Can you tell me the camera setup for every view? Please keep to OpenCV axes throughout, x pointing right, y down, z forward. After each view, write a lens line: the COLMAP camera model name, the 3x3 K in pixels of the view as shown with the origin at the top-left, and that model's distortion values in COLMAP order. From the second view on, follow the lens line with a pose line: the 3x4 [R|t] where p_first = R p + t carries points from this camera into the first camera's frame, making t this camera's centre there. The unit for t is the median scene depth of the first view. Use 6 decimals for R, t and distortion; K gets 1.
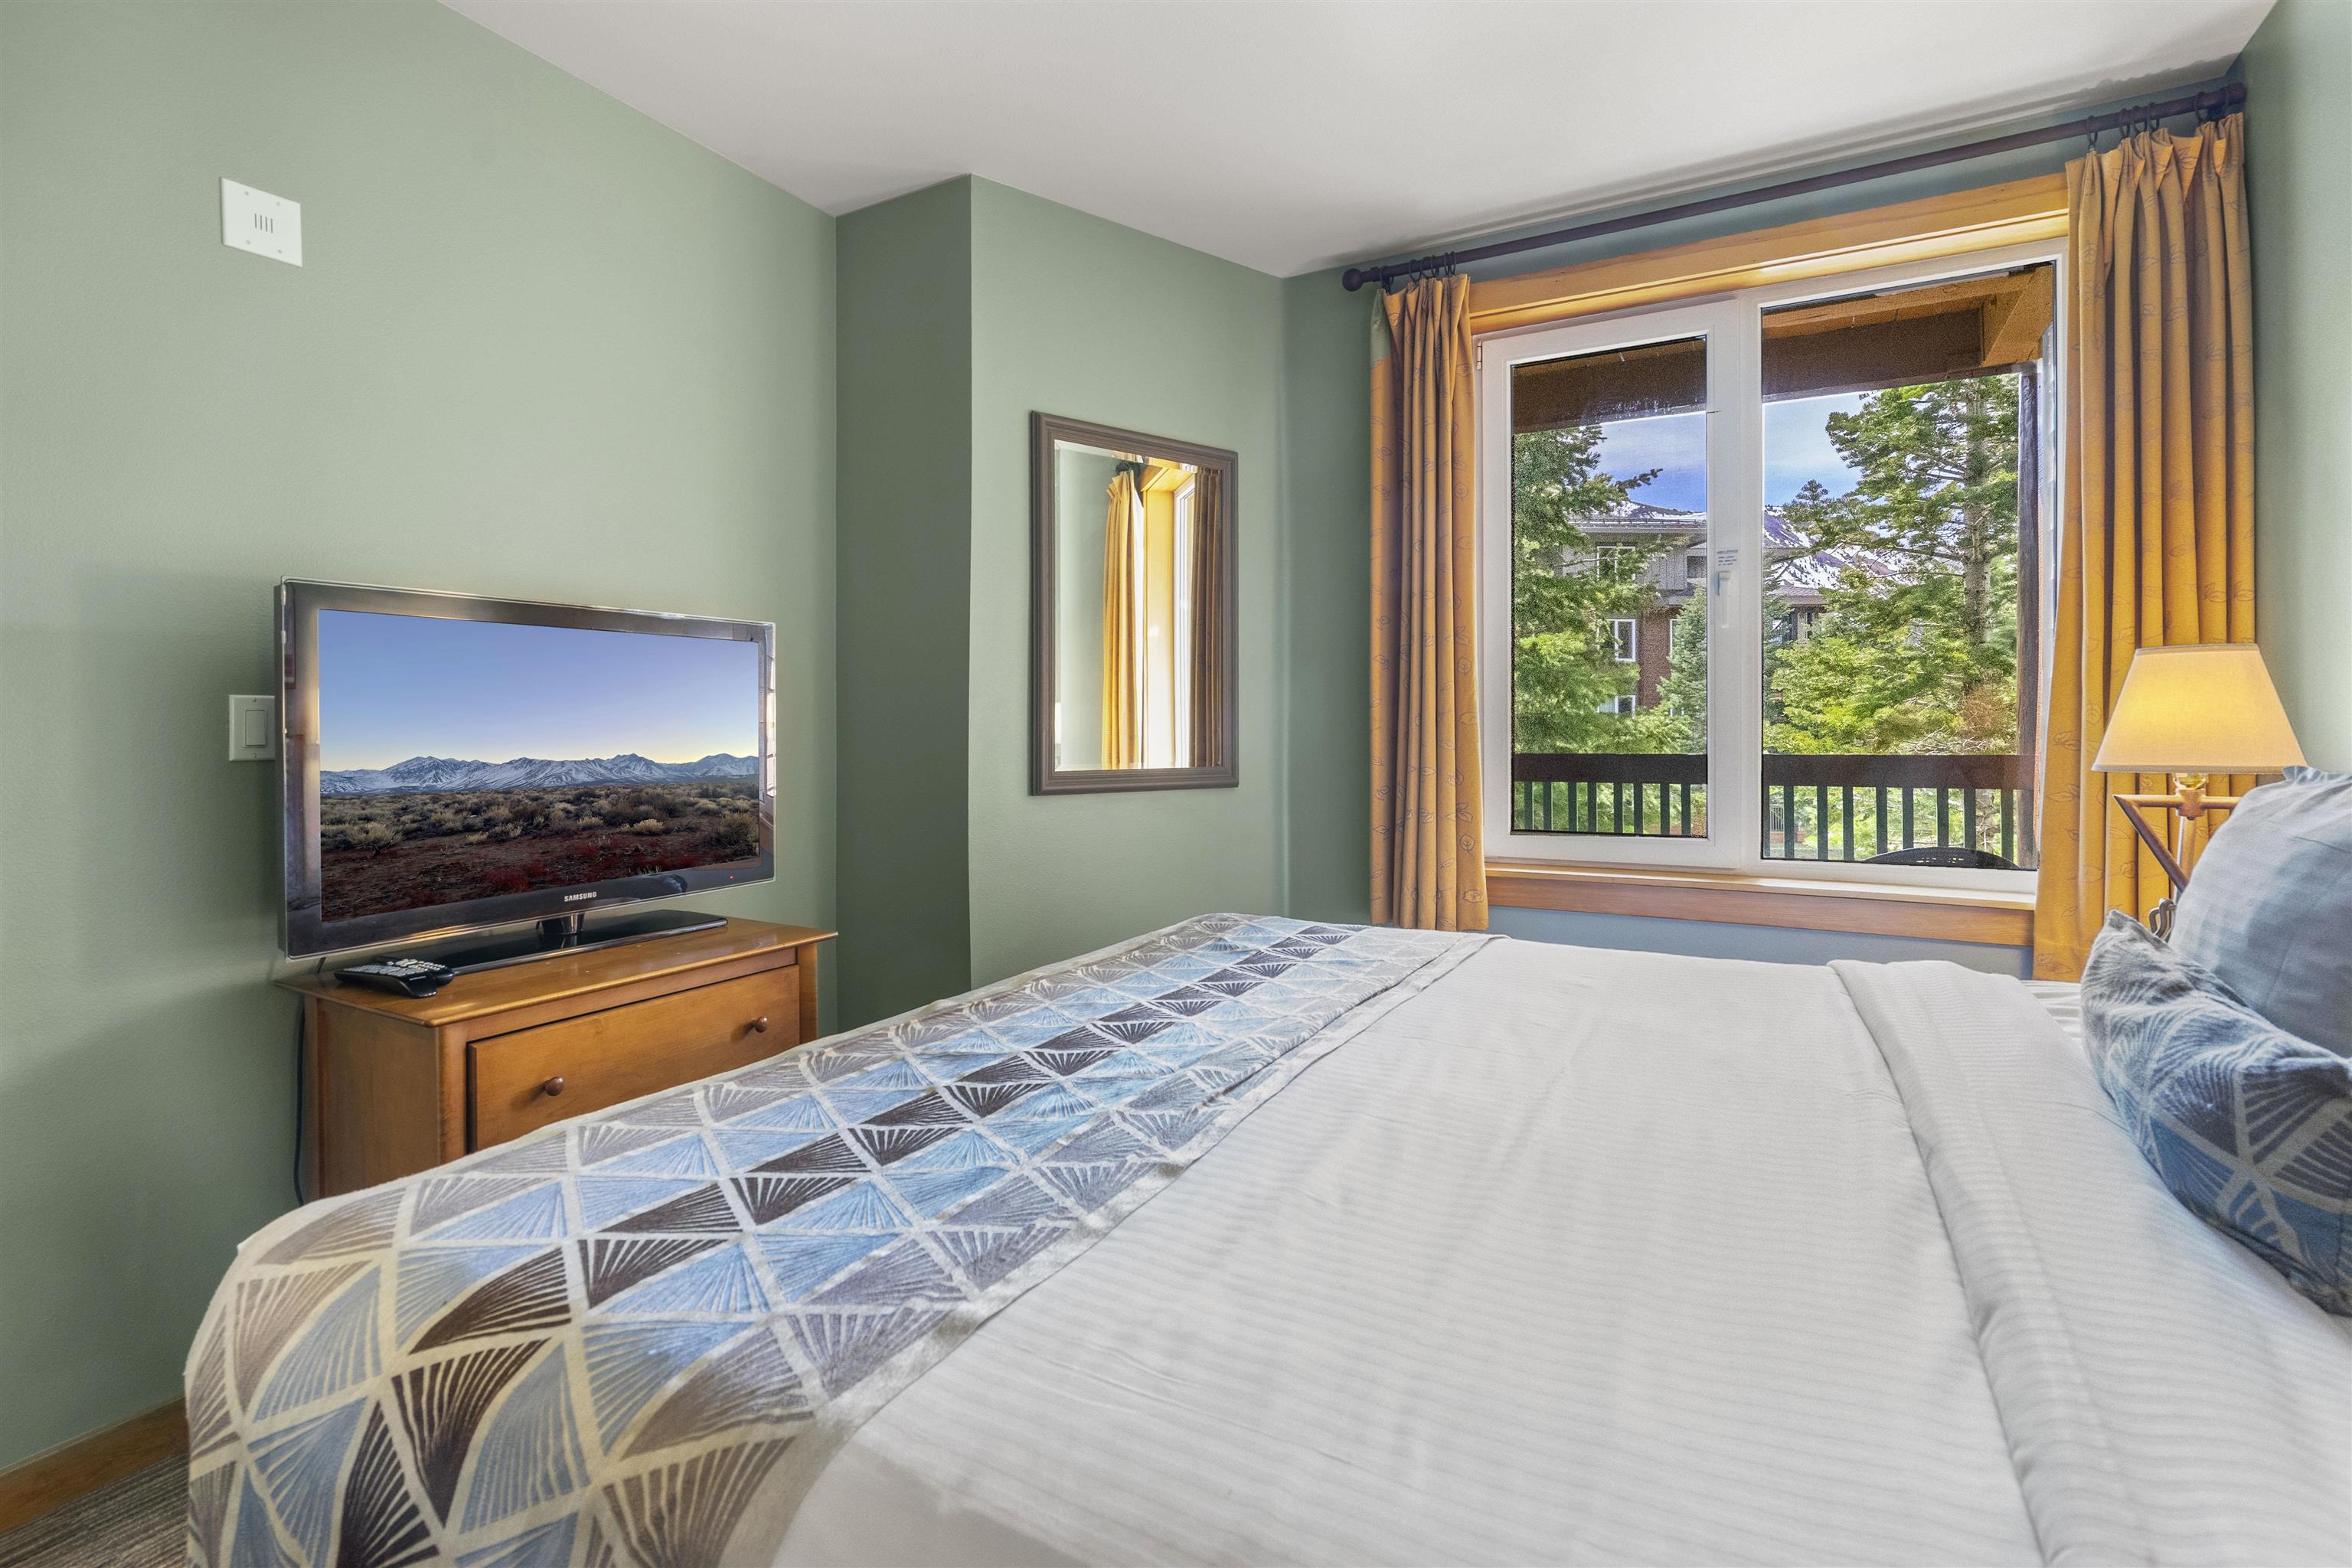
lens RADIAL K [[1116.3, 0, 1173.6], [0, 1116.3, 743.7], [0, 0, 1]] dist [0.001930, 0.001753]
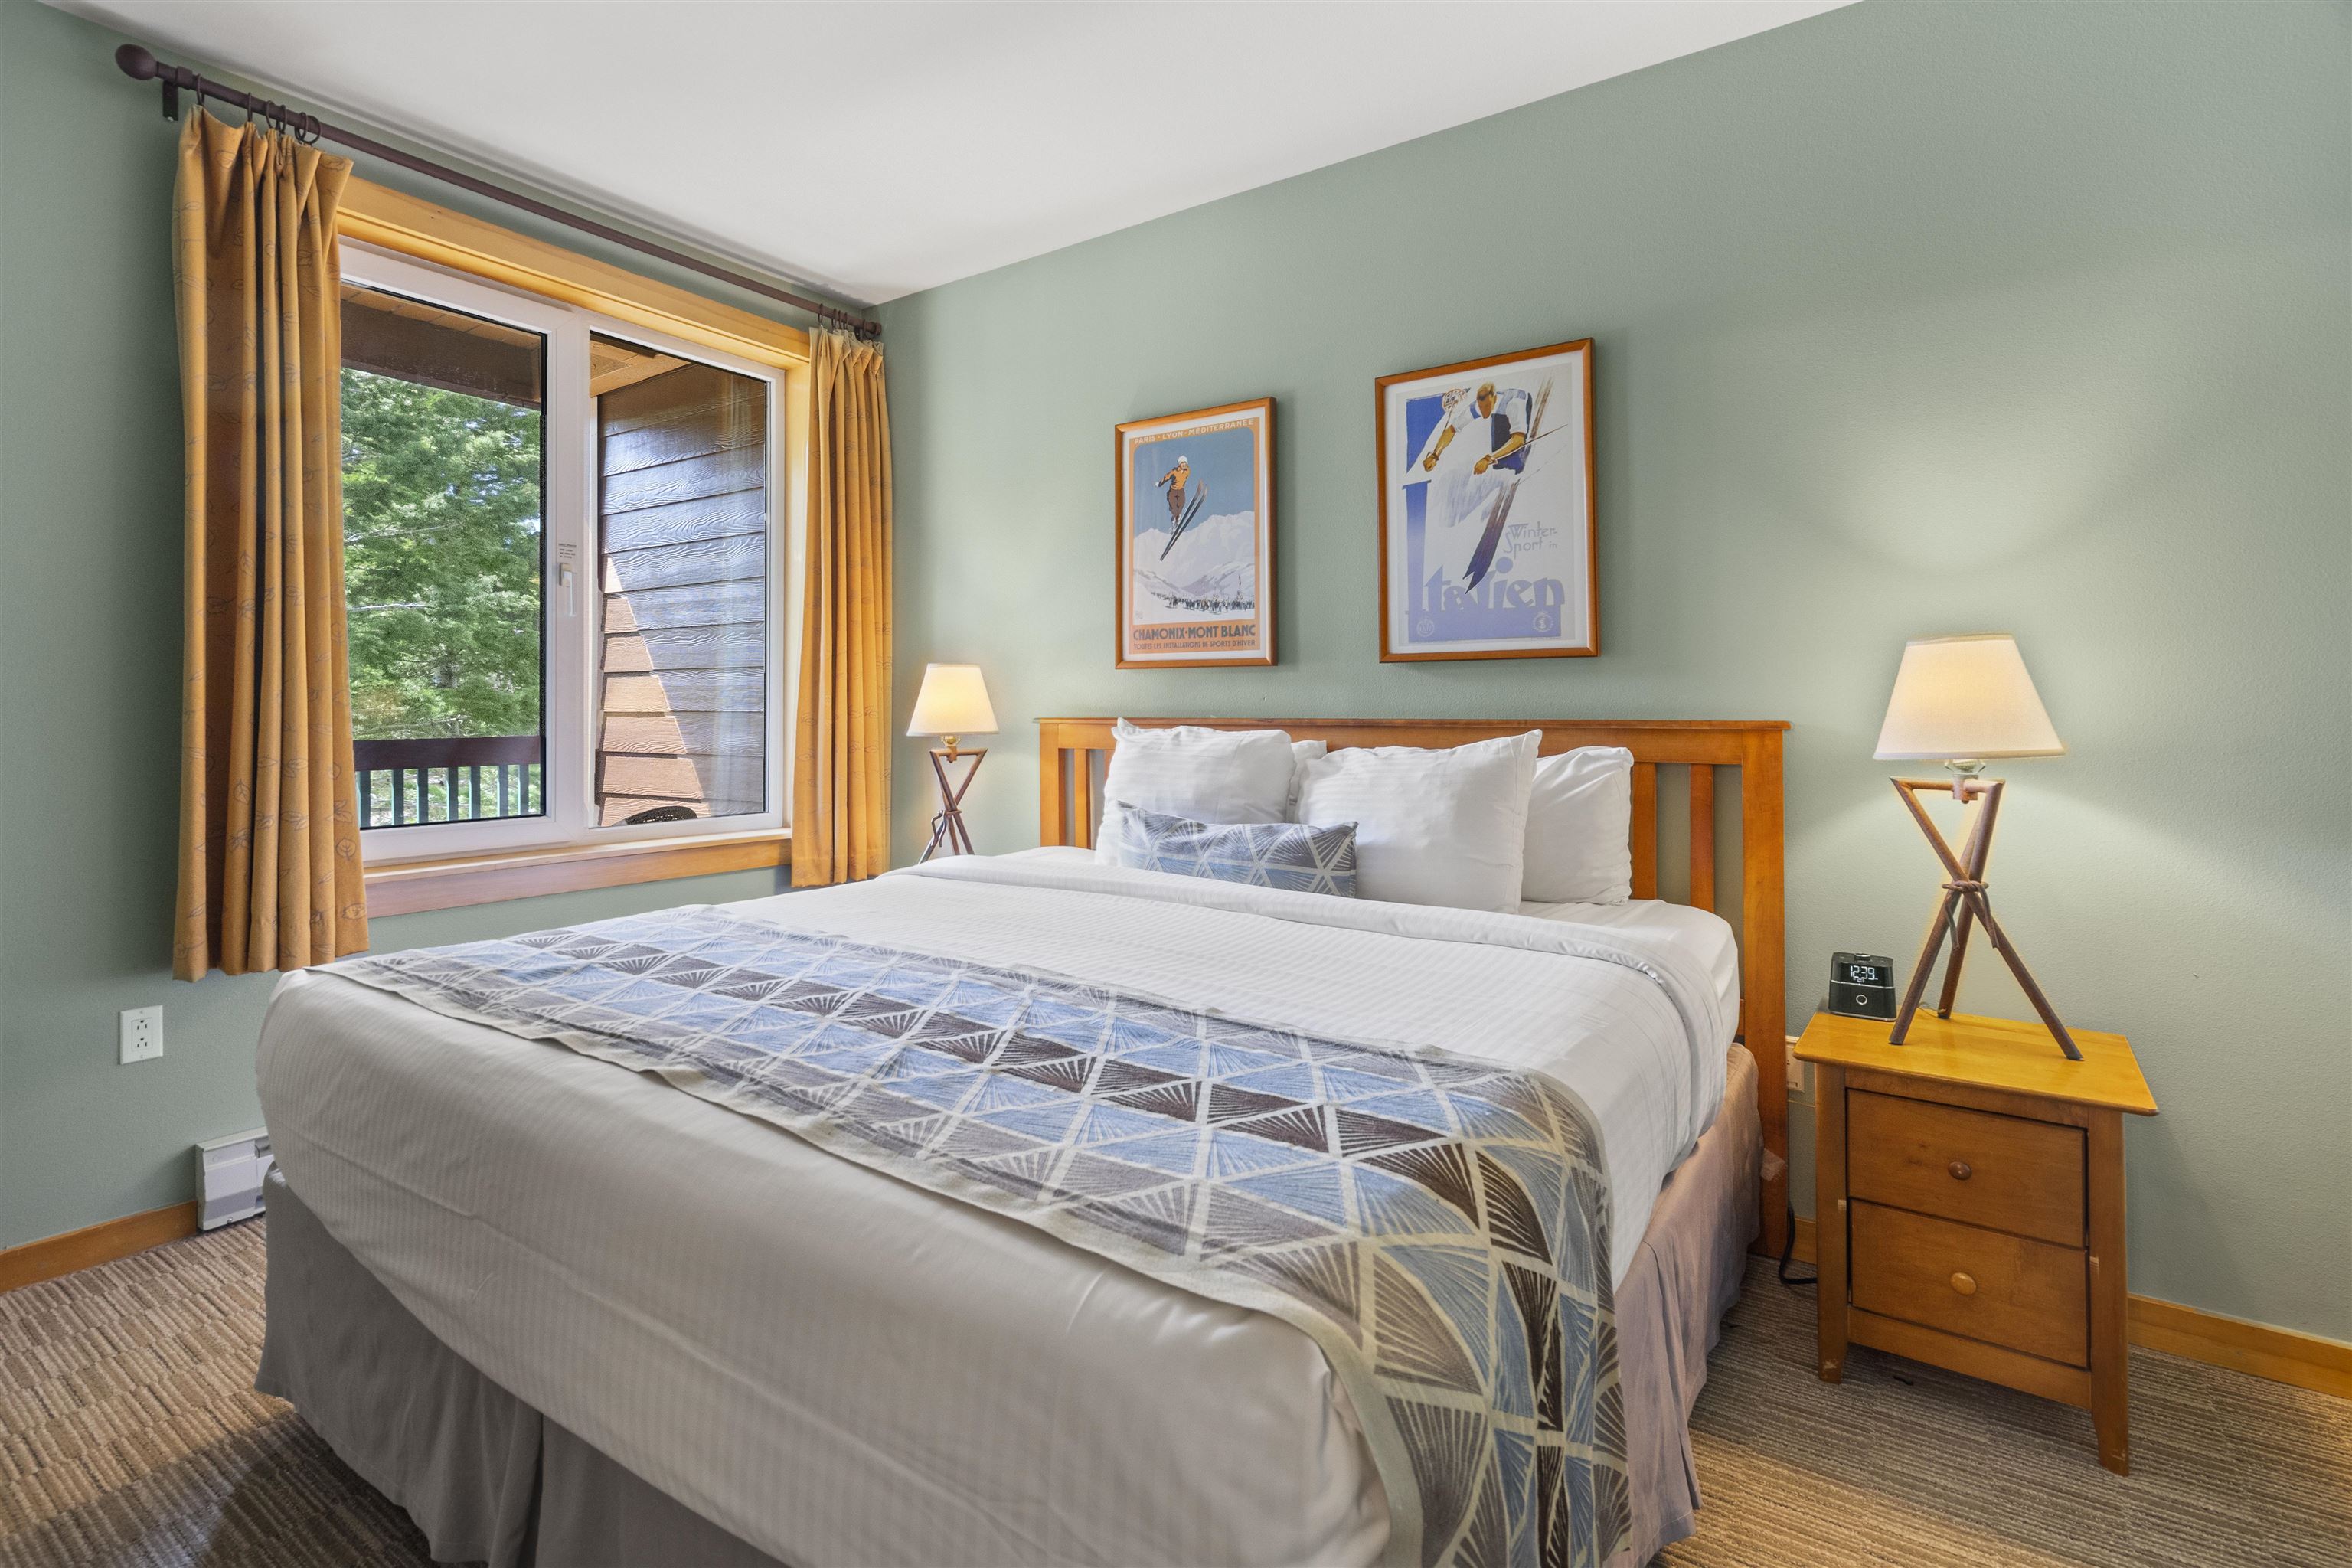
lens RADIAL K [[1116.3, 0, 1174.1], [0, 1116.3, 698.0], [0, 0, 1]] dist [0.001930, 0.001753]
pose [[0.090290, 0.014600, 0.995808, -0.607471], [0.015409, 0.999752, -0.016055, 0.001086], [-0.995796, 0.016794, 0.090043, 0.388122]]
